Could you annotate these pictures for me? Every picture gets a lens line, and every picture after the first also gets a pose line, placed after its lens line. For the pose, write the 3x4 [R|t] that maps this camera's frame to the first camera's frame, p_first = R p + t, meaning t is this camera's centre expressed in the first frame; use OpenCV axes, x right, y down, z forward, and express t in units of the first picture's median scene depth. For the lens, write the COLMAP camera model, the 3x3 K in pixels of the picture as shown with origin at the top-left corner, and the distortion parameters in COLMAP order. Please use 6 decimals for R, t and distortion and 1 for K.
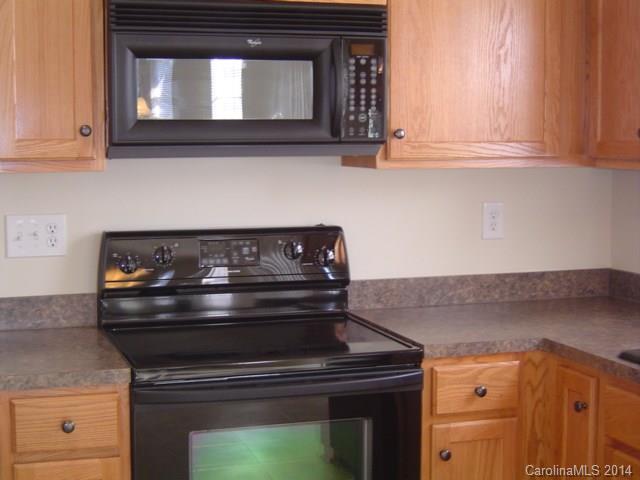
lens RADIAL K [[1077.5, 0, 320.0], [0, 1077.5, 240.0], [0, 0, 1]] dist [-0.058368, -0.266646]
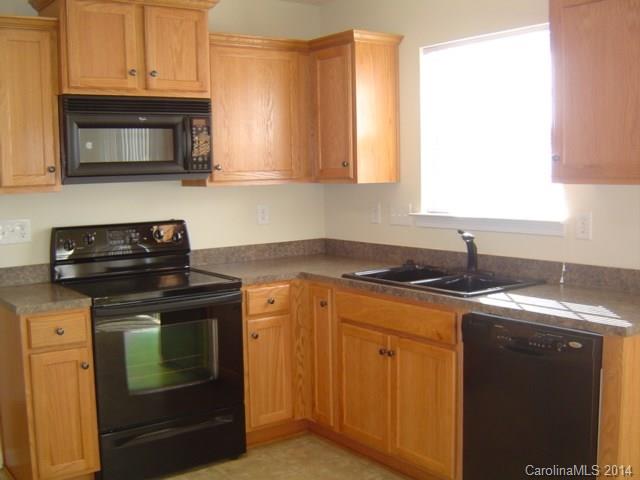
lens RADIAL K [[732.2, 0, 320.0], [0, 732.2, 240.0], [0, 0, 1]] dist [-0.084722, -0.017368]
pose [[0.952383, -0.048427, 0.301032, -0.148131], [0.049079, 0.998780, 0.005403, 0.028413], [-0.300927, 0.009629, 0.953599, -0.256277]]
